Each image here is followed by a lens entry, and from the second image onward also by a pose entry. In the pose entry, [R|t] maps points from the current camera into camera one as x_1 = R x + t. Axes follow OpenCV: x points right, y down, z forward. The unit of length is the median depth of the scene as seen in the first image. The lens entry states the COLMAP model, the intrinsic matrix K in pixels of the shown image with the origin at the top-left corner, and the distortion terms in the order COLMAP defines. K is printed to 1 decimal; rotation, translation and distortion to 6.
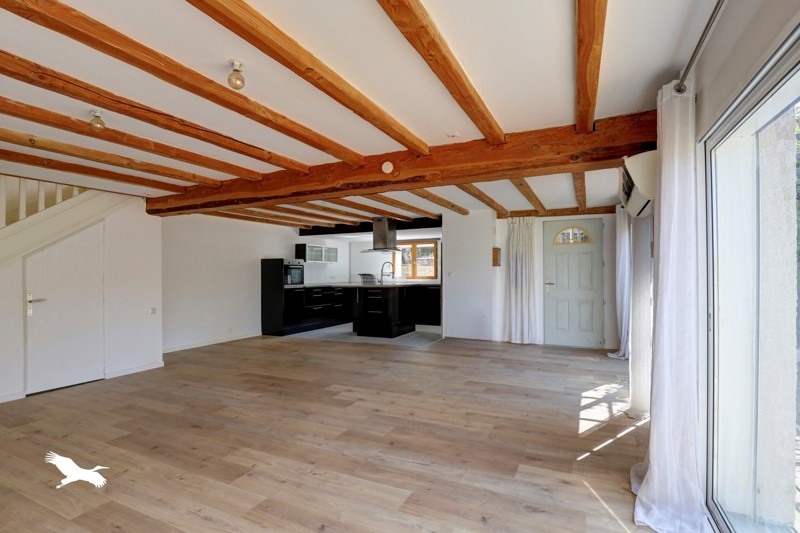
lens RADIAL K [[383.9, 0, 406.2], [0, 383.9, 266.5], [0, 0, 1]] dist [-0.030081, 0.002706]
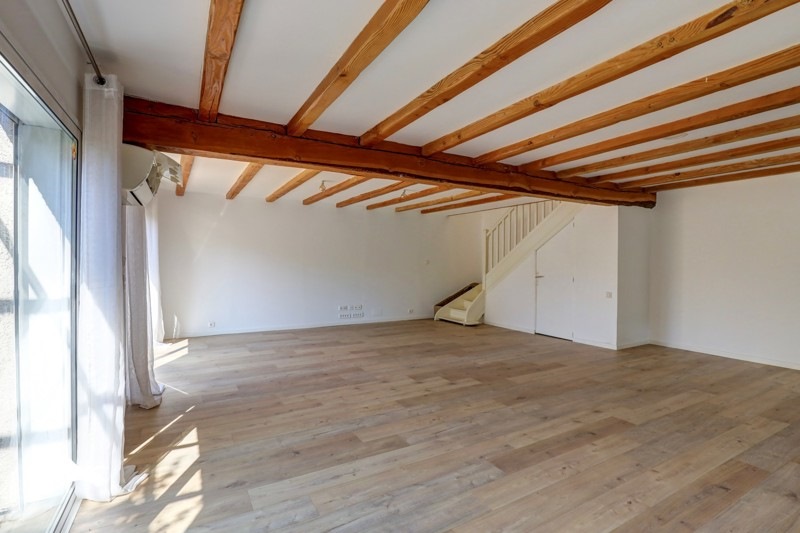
lens RADIAL K [[394.0, 0, 404.6], [0, 394.0, 232.5], [0, 0, 1]] dist [-0.028263, -0.002332]
pose [[-0.571235, -0.056066, -0.818870, 0.822737], [0.015111, 0.996777, -0.078788, 0.030467], [0.820648, -0.057380, -0.568546, 1.660863]]
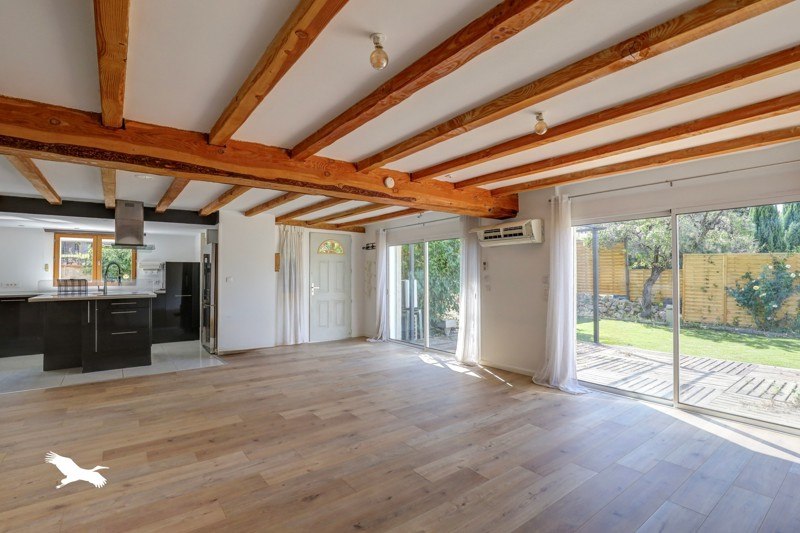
lens RADIAL K [[383.9, 0, 398.9], [0, 383.9, 272.9], [0, 0, 1]] dist [-0.030081, 0.002706]
pose [[0.468690, 0.011126, 0.883293, -0.959907], [-0.018350, 0.999828, -0.002857, -0.001389], [-0.883172, -0.014869, 0.468813, 0.453003]]
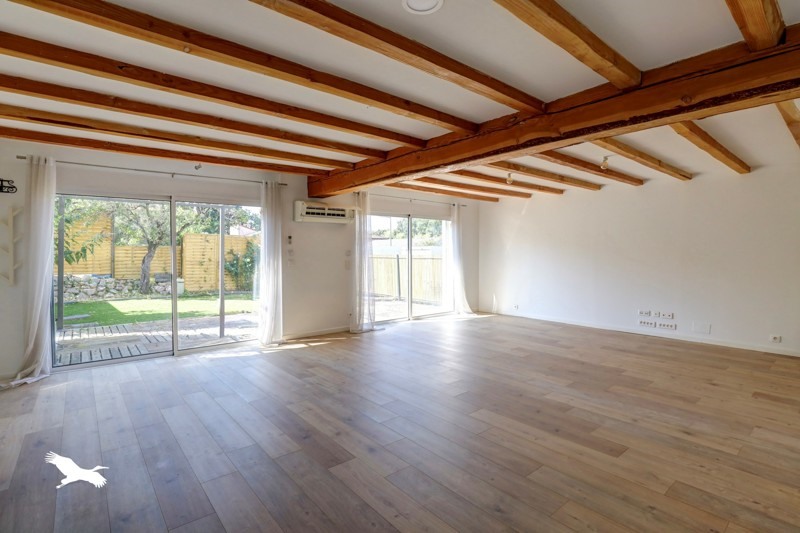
lens RADIAL K [[394.0, 0, 400.8], [0, 394.0, 249.3], [0, 0, 1]] dist [-0.028263, -0.002332]
pose [[-0.905701, 0.011481, 0.423763, -0.510566], [-0.000359, 0.999612, -0.027850, 0.041436], [-0.423918, -0.025376, -0.905345, 2.099857]]
